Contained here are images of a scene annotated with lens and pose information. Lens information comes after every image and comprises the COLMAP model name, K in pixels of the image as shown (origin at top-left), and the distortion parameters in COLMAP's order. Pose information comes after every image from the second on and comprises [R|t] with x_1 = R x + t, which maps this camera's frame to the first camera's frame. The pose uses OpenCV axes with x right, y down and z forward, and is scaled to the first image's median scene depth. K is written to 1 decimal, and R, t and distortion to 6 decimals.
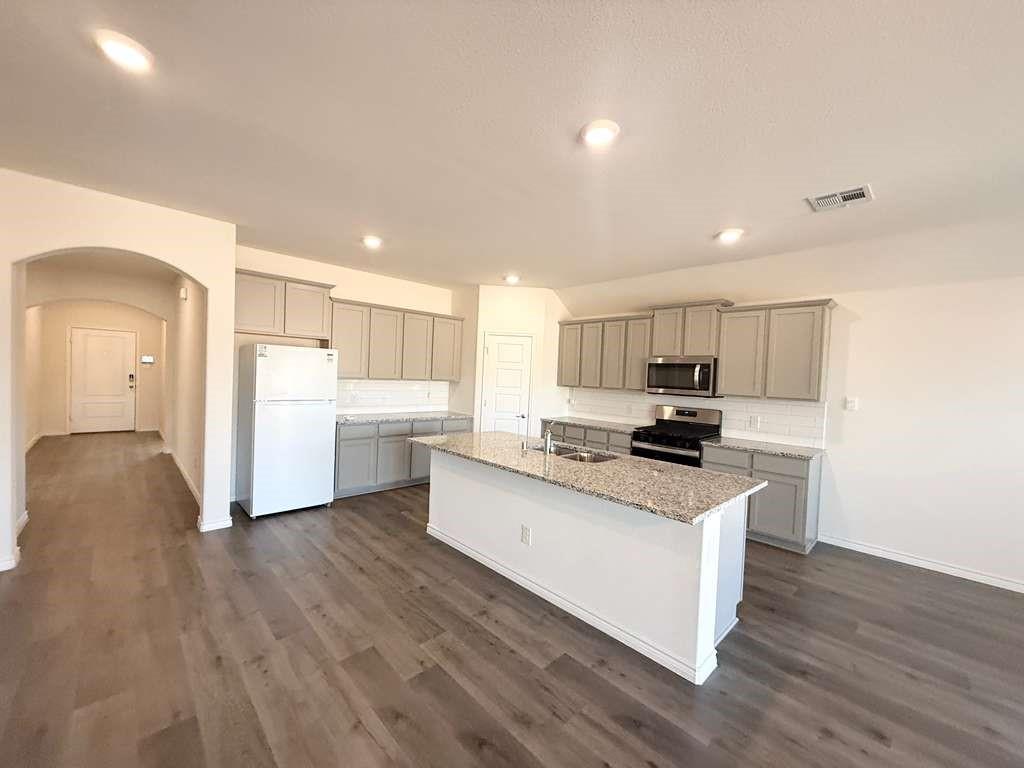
lens RADIAL K [[407.0, 0, 511.5], [0, 407.0, 388.2], [0, 0, 1]] dist [0.001243, -0.000346]
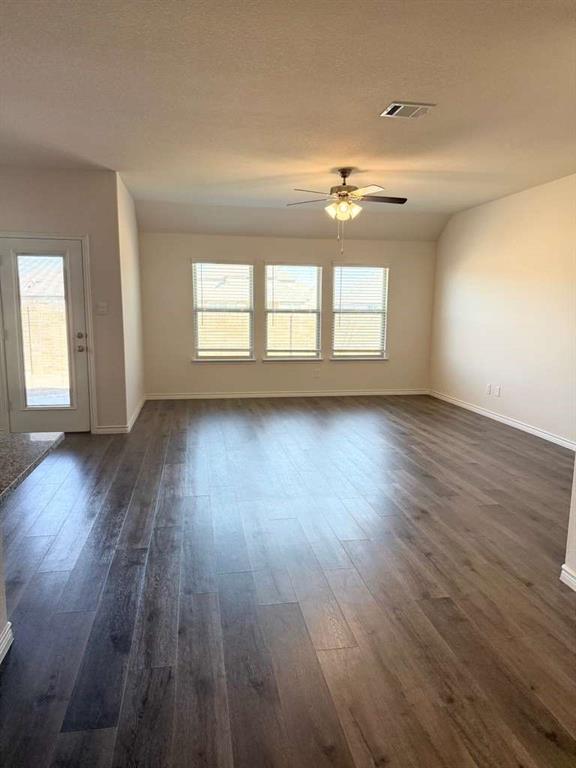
lens RADIAL K [[549.2, 0, 287.2], [0, 549.2, 390.0], [0, 0, 1]] dist [0.058190, -0.001499]
pose [[-0.822794, -0.134577, 0.552177, -0.340480], [-0.024592, 0.979082, 0.201977, -0.024421], [-0.567808, 0.152606, -0.808891, 0.870934]]
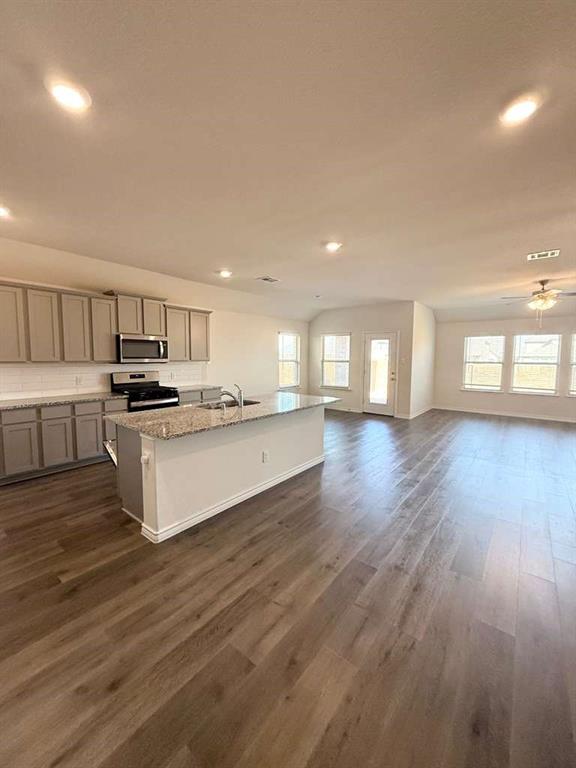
lens RADIAL K [[305.2, 0, 284.9], [0, 305.2, 379.2], [0, 0, 1]] dist [0.001243, -0.000346]
pose [[-0.127547, -0.114083, 0.985250, -0.849533], [0.019758, 0.992874, 0.117524, -0.050904], [-0.991636, 0.034456, -0.124384, 0.834961]]
